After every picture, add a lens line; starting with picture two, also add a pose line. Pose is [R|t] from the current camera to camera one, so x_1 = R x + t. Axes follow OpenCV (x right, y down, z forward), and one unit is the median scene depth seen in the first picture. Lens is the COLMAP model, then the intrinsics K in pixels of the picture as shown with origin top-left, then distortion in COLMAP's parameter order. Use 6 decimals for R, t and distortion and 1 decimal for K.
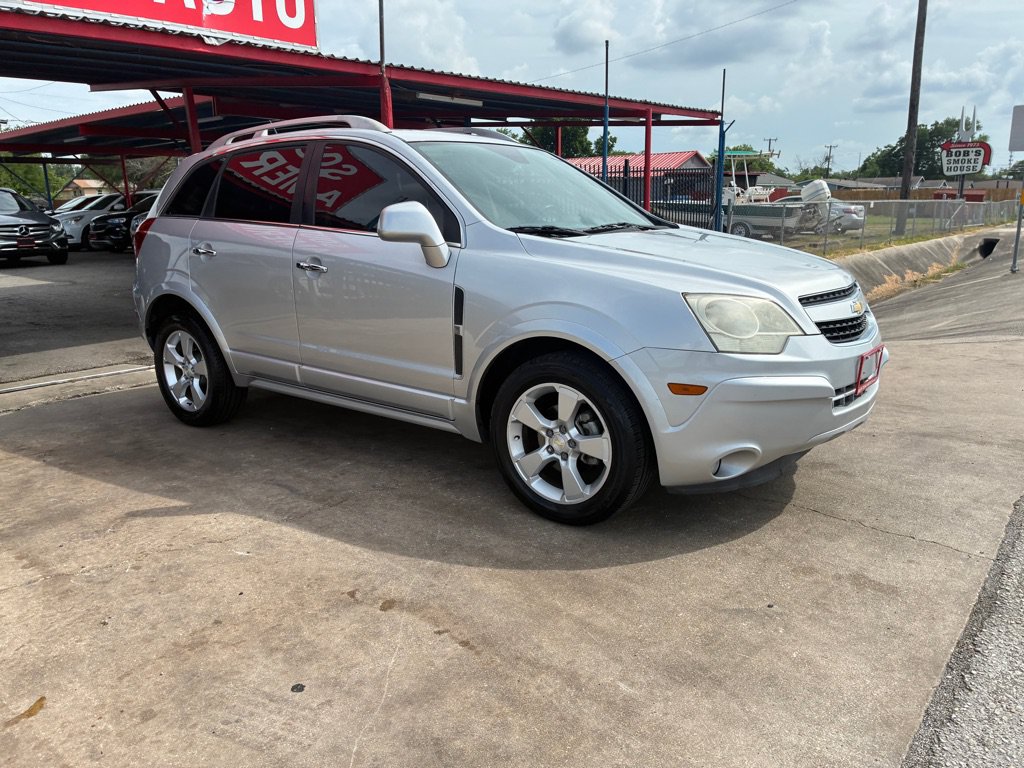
lens RADIAL K [[780.9, 0, 496.2], [0, 780.9, 386.6], [0, 0, 1]] dist [0.053690, -0.079179]
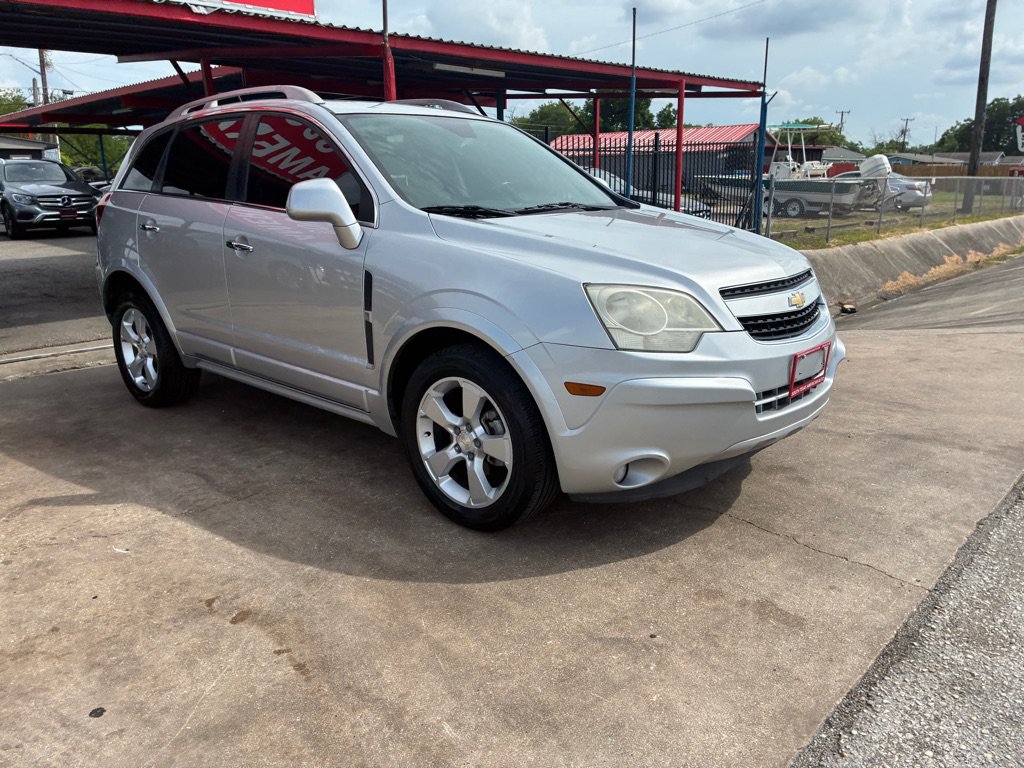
lens RADIAL K [[780.7, 0, 507.5], [0, 780.7, 376.8], [0, 0, 1]] dist [0.059729, -0.087719]
pose [[0.997908, 0.022063, -0.060766, 0.174885], [-0.020830, 0.999566, 0.020853, -0.023667], [0.061199, -0.019544, 0.997934, 0.076909]]
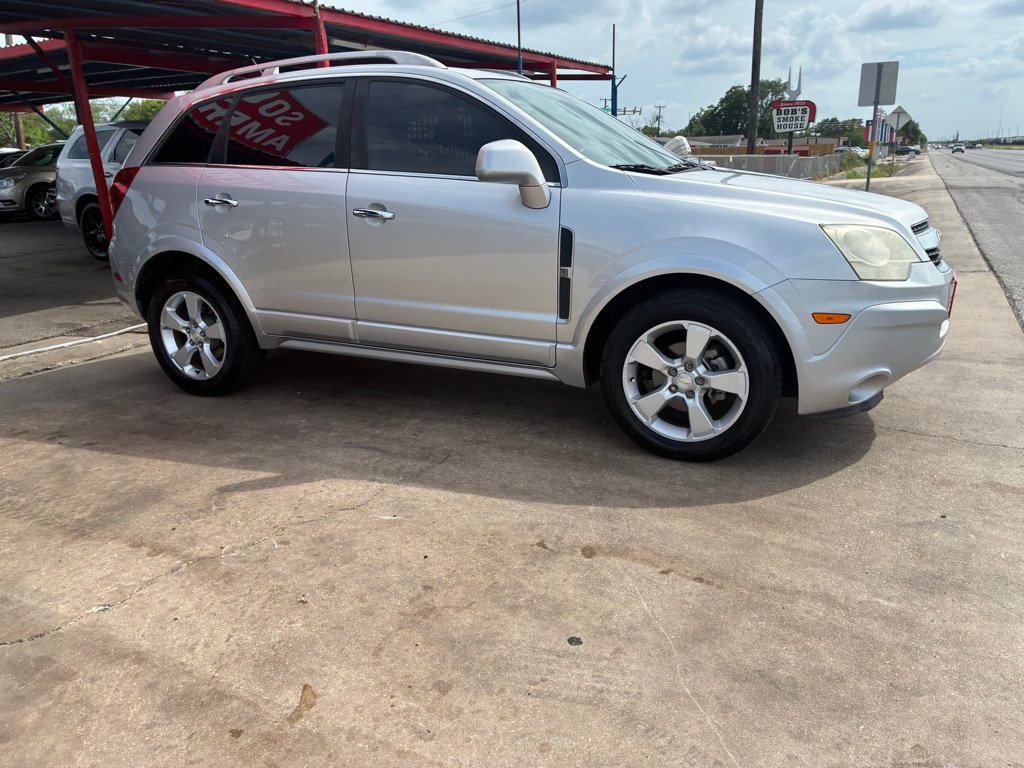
lens RADIAL K [[778.0, 0, 492.8], [0, 778.0, 379.6], [0, 0, 1]] dist [0.048135, -0.061902]
pose [[0.981336, -0.060526, 0.182527, -0.323971], [0.053180, 0.997576, 0.044878, 0.011825], [-0.184800, -0.034334, 0.982176, 0.061201]]
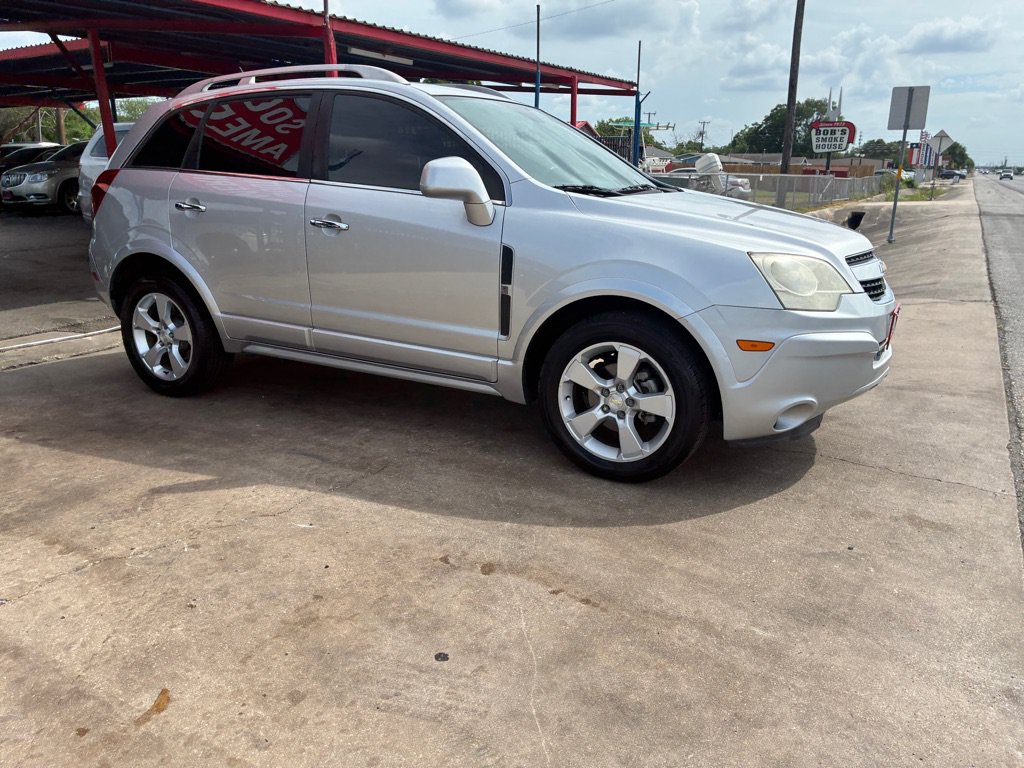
lens RADIAL K [[777.6, 0, 513.5], [0, 777.6, 379.3], [0, 0, 1]] dist [0.049291, -0.062714]
pose [[0.986248, -0.019455, 0.164120, -0.203252], [0.014216, 0.999353, 0.033040, 0.007441], [-0.164657, -0.030253, 0.985887, 0.030317]]
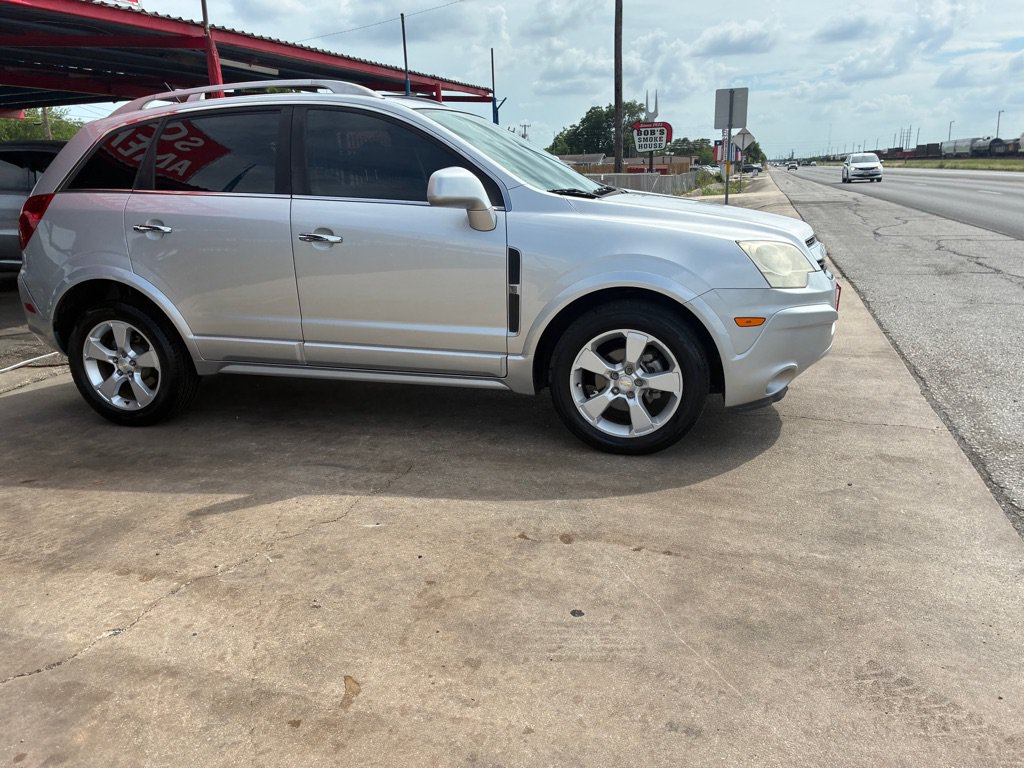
lens RADIAL K [[778.4, 0, 511.9], [0, 778.4, 391.1], [0, 0, 1]] dist [0.044583, -0.053266]
pose [[0.929316, -0.109991, 0.352525, -0.437813], [0.098350, 0.993853, 0.050823, 0.010299], [-0.355948, -0.012559, 0.934421, 0.018750]]
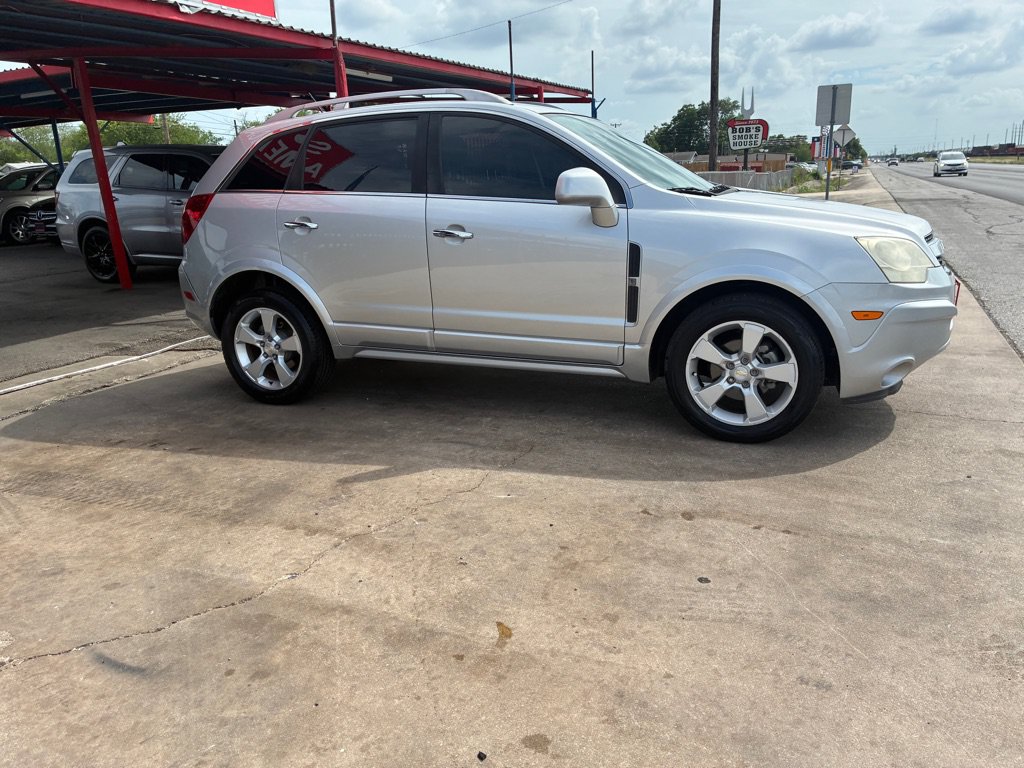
lens RADIAL K [[775.8, 0, 513.1], [0, 775.8, 375.1], [0, 0, 1]] dist [0.053187, -0.071055]
pose [[0.963638, -0.083221, 0.253922, -0.509829], [0.079613, 0.996525, 0.024469, 0.018873], [-0.255076, -0.003364, 0.966915, -0.029891]]
